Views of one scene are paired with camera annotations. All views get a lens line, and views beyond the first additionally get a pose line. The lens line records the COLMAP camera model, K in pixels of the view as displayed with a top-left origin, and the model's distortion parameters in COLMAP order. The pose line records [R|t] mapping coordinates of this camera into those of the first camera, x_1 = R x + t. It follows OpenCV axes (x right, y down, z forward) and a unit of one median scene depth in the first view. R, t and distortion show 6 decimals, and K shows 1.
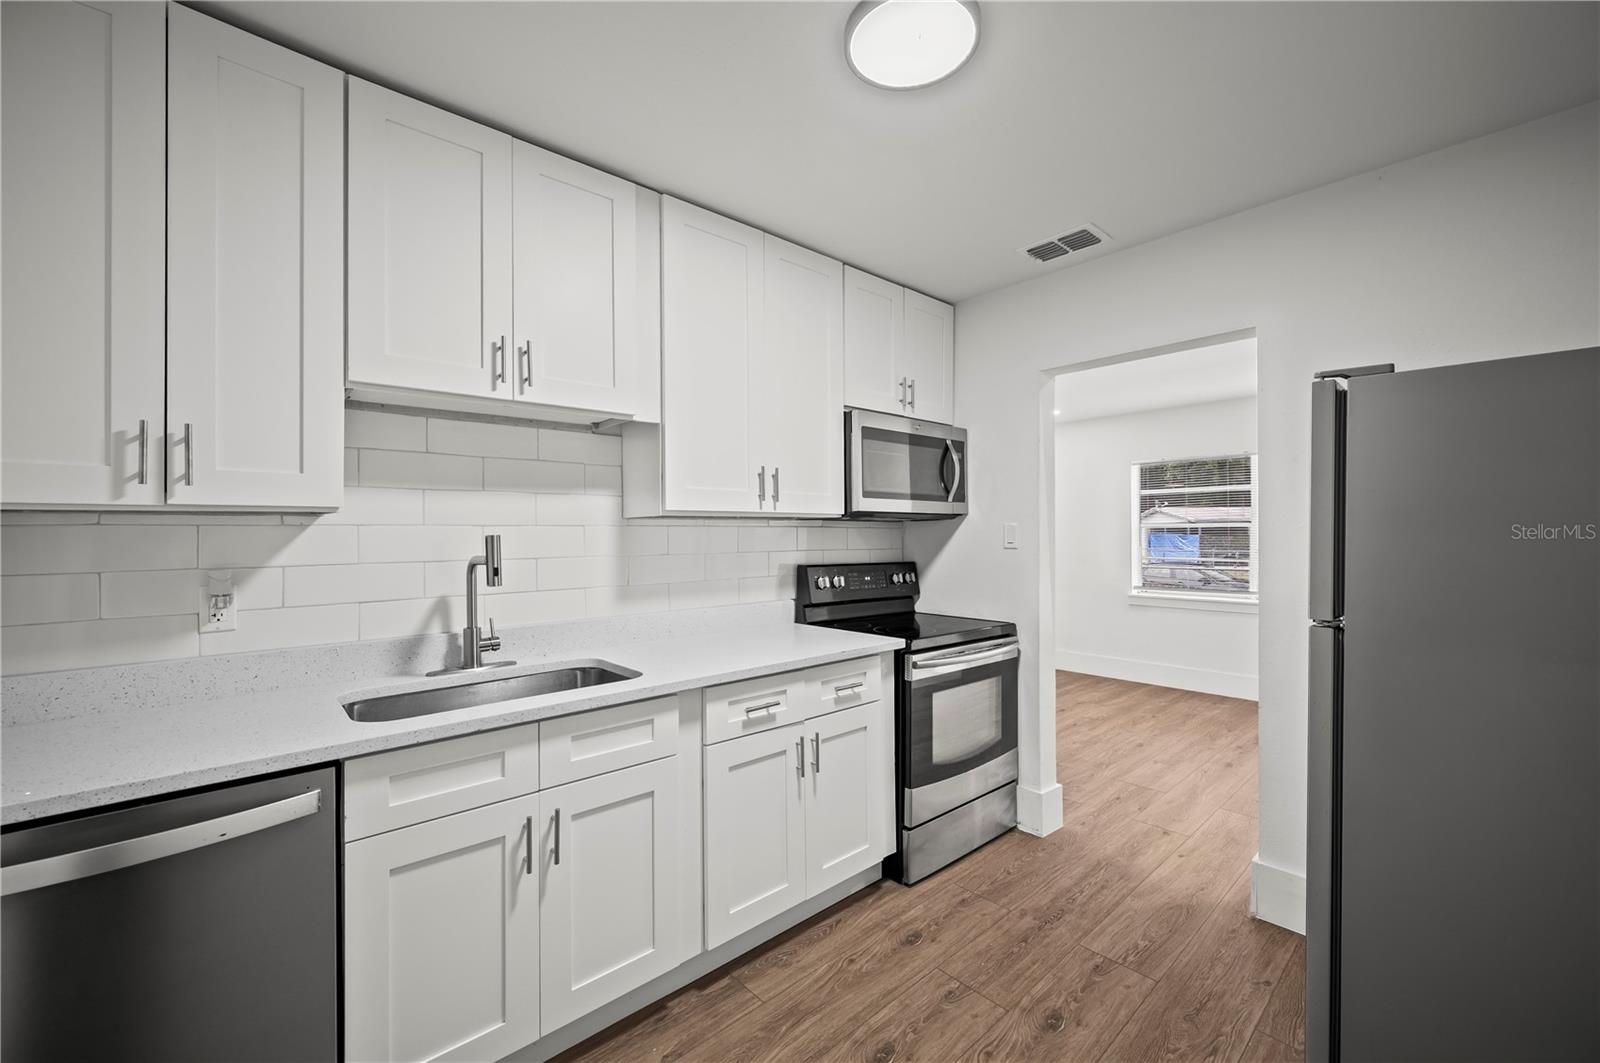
lens RADIAL K [[644.4, 0, 810.6], [0, 644.4, 533.0], [0, 0, 1]] dist [-0.000043, 0.000000]
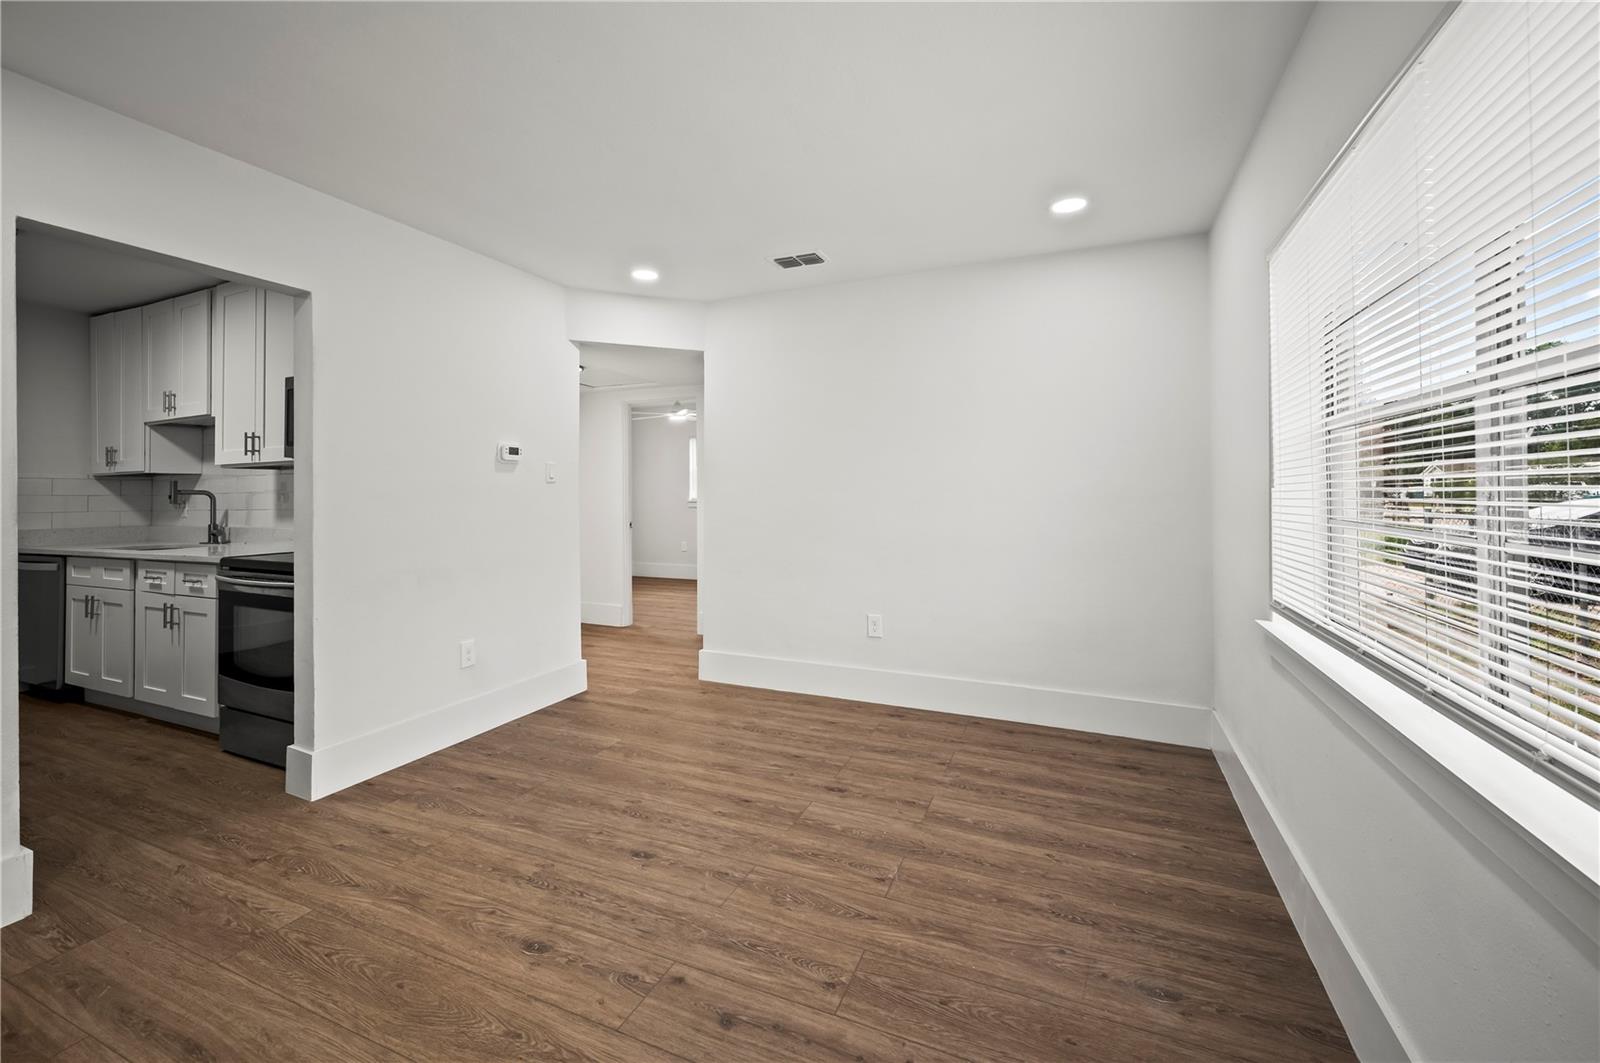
lens RADIAL K [[653.9, 0, 800.0], [0, 653.9, 486.4], [0, 0, 1]] dist [-0.000232, -0.000060]
pose [[0.404564, -0.009712, -0.914458, 1.915850], [0.008642, 0.999940, -0.006796, 0.043440], [0.914469, -0.005154, 0.404624, 1.610845]]
